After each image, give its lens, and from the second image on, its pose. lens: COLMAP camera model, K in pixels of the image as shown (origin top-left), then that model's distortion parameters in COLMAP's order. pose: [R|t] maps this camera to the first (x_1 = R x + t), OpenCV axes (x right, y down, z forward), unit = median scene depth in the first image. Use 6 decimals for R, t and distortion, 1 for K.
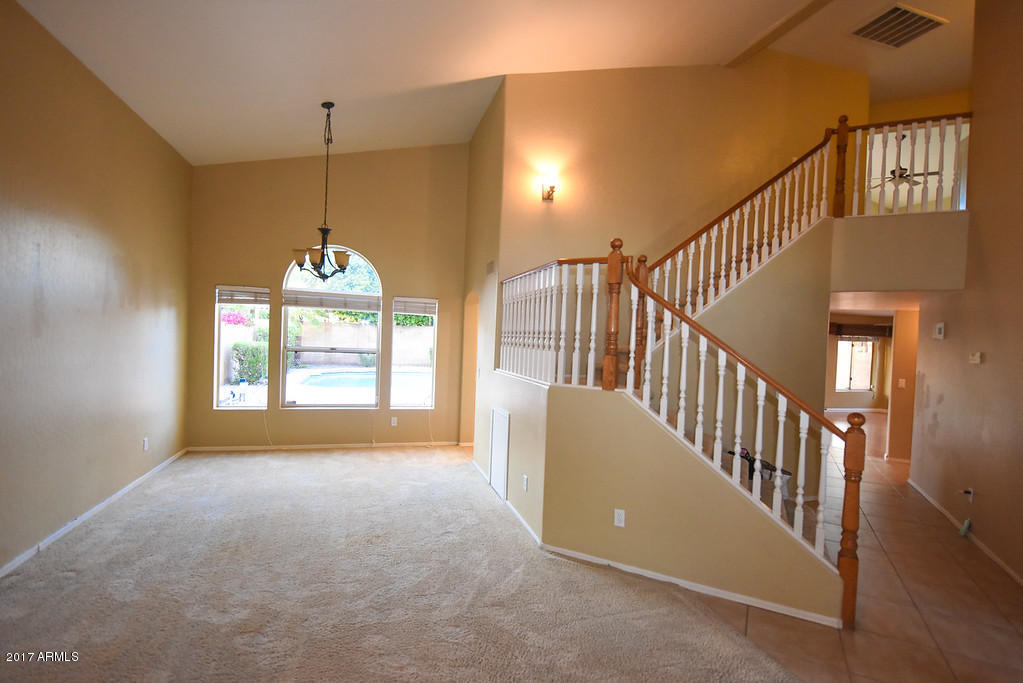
lens RADIAL K [[473.8, 0, 514.3], [0, 473.8, 346.7], [0, 0, 1]] dist [-0.010095, -0.000561]
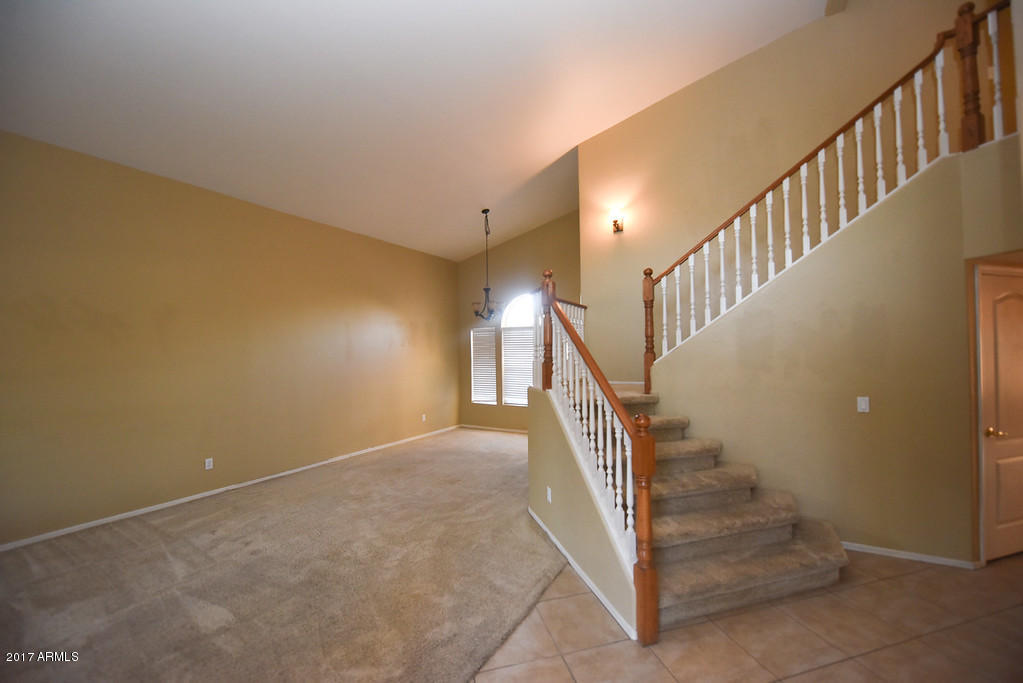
lens RADIAL K [[410.5, 0, 511.9], [0, 410.5, 343.9], [0, 0, 1]] dist [-0.015347, -0.000516]
pose [[0.681541, -0.063942, -0.728981, 0.646380], [0.029171, 0.997757, -0.060245, 0.020743], [0.731198, 0.019794, 0.681878, 0.130550]]
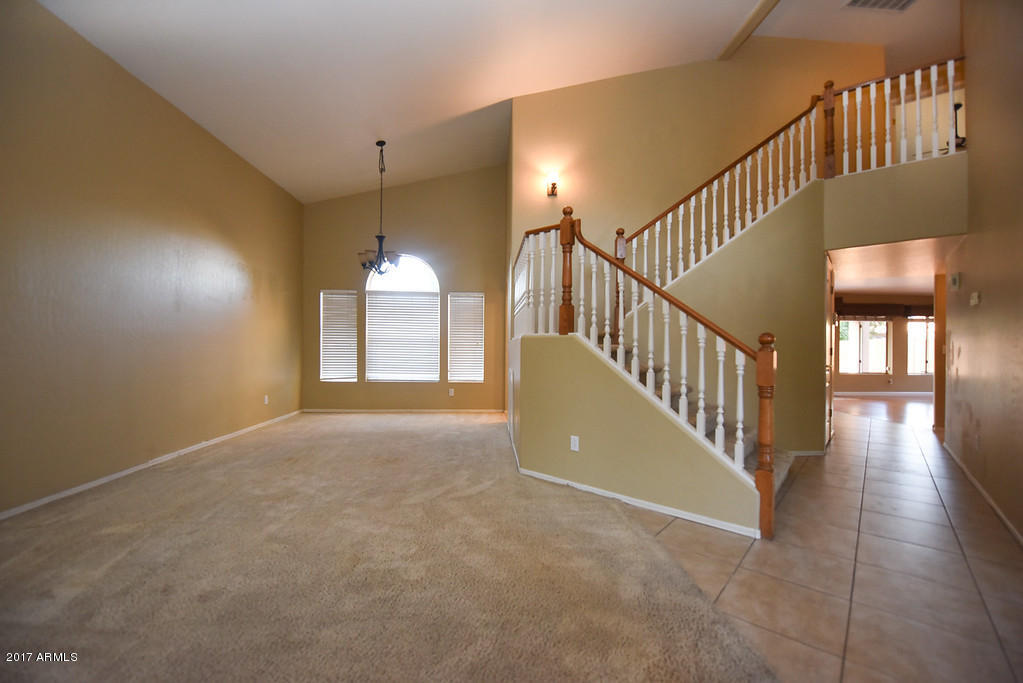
lens RADIAL K [[410.5, 0, 513.5], [0, 410.5, 345.4], [0, 0, 1]] dist [-0.015347, -0.000516]
pose [[0.971995, -0.033640, -0.232582, 0.214052], [0.026940, 0.999127, -0.031926, 0.100805], [0.233453, 0.024766, 0.972053, -0.012761]]
